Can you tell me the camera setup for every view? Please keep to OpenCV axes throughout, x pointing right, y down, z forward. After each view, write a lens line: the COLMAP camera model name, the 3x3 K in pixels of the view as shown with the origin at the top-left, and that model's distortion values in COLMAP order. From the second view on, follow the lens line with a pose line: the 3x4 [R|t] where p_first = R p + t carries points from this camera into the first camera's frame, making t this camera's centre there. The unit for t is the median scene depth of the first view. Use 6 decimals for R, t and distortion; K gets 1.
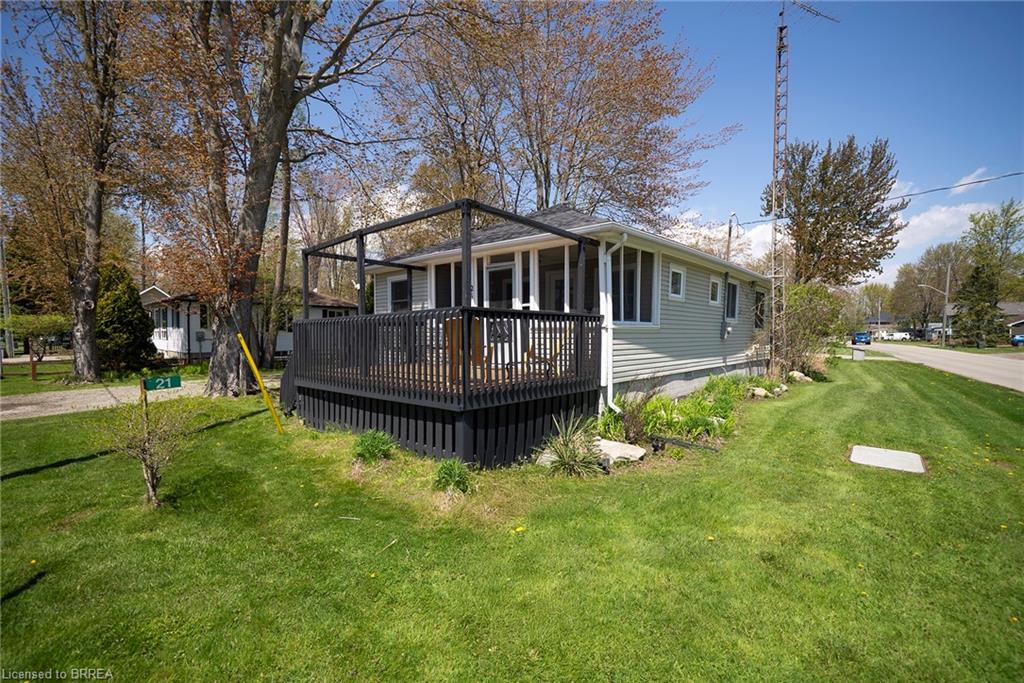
lens RADIAL K [[449.8, 0, 512.0], [0, 449.8, 341.5], [0, 0, 1]] dist [-0.002794, -0.000404]
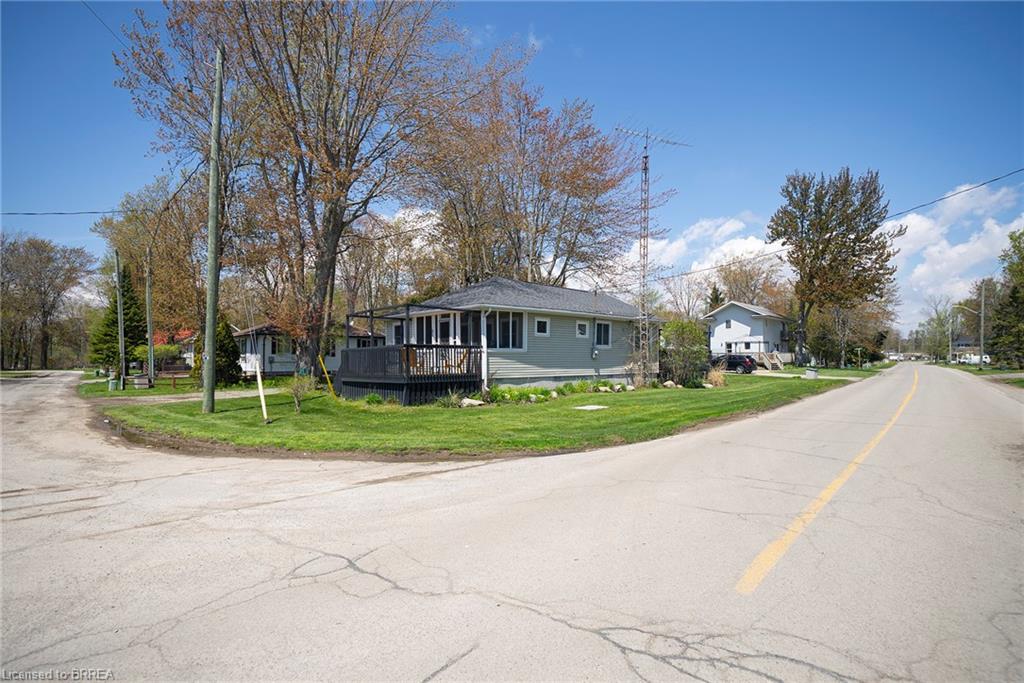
lens RADIAL K [[488.5, 0, 512.0], [0, 488.5, 341.5], [0, 0, 1]] dist [0.002059, 0.000236]
pose [[0.995078, -0.008826, -0.098699, 0.432686], [0.003563, 0.998569, -0.053366, 0.034423], [0.099029, 0.052751, 0.993685, -0.971624]]
